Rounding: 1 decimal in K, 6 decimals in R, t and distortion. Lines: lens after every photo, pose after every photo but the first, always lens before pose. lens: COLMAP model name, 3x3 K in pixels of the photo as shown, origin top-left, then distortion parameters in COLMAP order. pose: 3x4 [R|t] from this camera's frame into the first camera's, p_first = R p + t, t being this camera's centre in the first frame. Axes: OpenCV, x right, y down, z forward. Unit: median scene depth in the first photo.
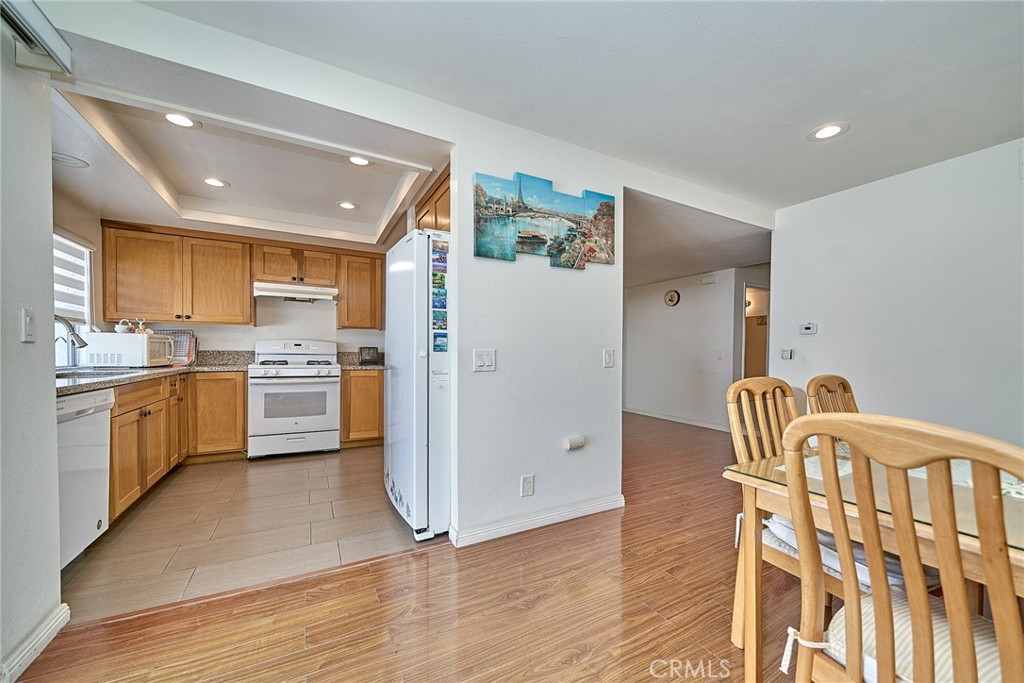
lens RADIAL K [[359.9, 0, 542.7], [0, 359.9, 356.6], [0, 0, 1]] dist [-0.000148, -0.001498]
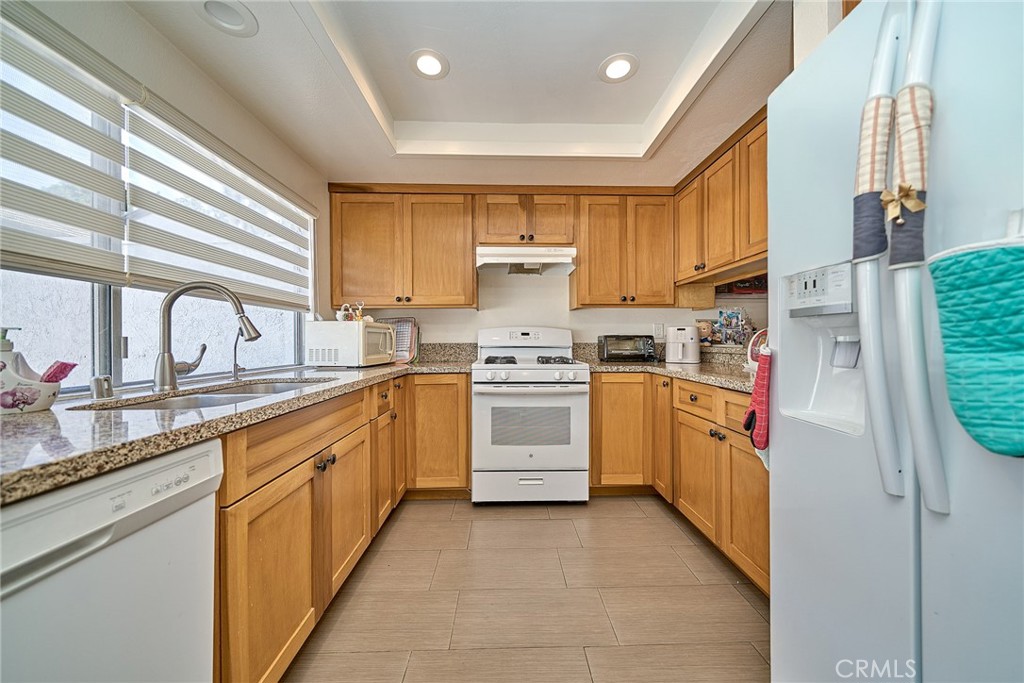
lens RADIAL K [[359.9, 0, 512.1], [0, 359.9, 343.7], [0, 0, 1]] dist [-0.000148, -0.001498]
pose [[0.849842, -0.011255, -0.526917, -0.396605], [0.006078, 0.999915, -0.011554, -0.006538], [0.527002, 0.006616, 0.849838, 0.463571]]
